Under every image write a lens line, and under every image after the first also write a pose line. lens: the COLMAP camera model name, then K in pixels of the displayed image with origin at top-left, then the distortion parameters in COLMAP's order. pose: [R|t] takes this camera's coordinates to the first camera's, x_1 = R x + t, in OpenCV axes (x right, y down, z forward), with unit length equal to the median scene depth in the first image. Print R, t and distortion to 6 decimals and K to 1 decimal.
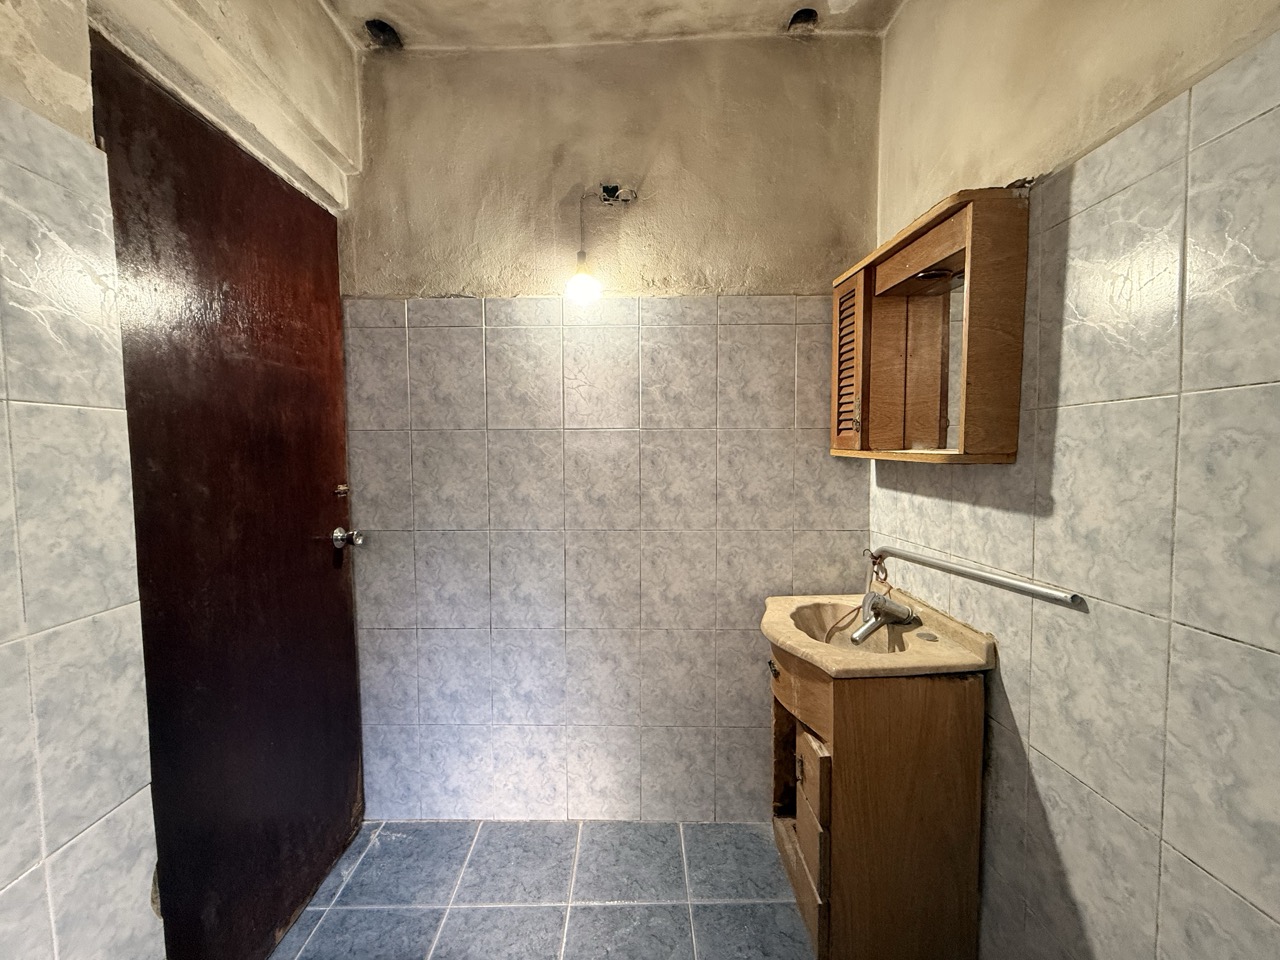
lens RADIAL K [[507.9, 0, 636.1], [0, 507.9, 480.6], [0, 0, 1]] dist [0.000577, -0.000415]
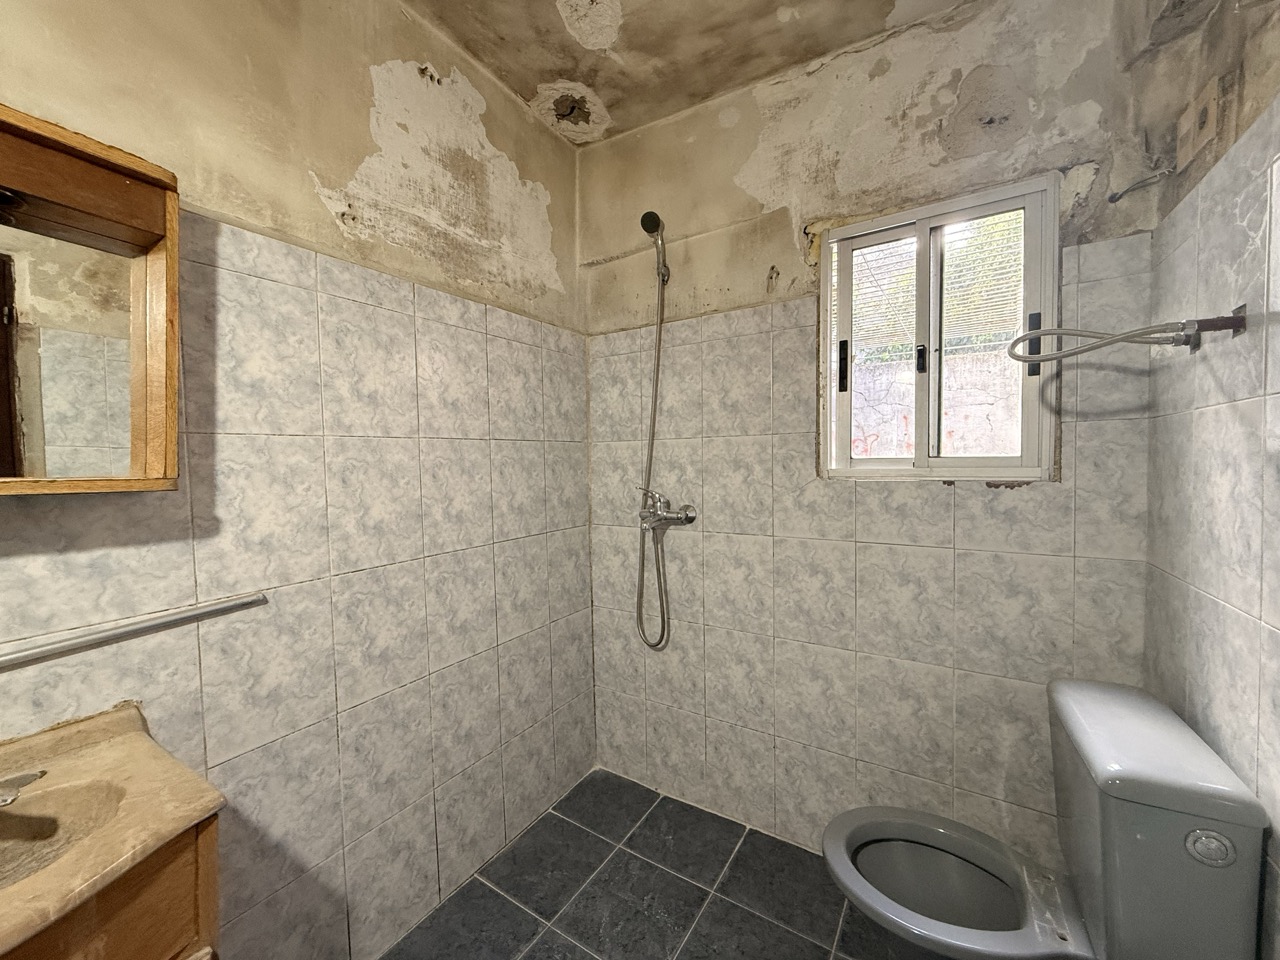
lens RADIAL K [[507.9, 0, 636.1], [0, 507.9, 480.6], [0, 0, 1]] dist [0.000577, -0.000415]
pose [[-0.834580, 0.006313, 0.550851, -0.524645], [0.059795, 0.995065, 0.079190, -0.078425], [-0.547633, 0.099028, -0.830838, 1.439507]]
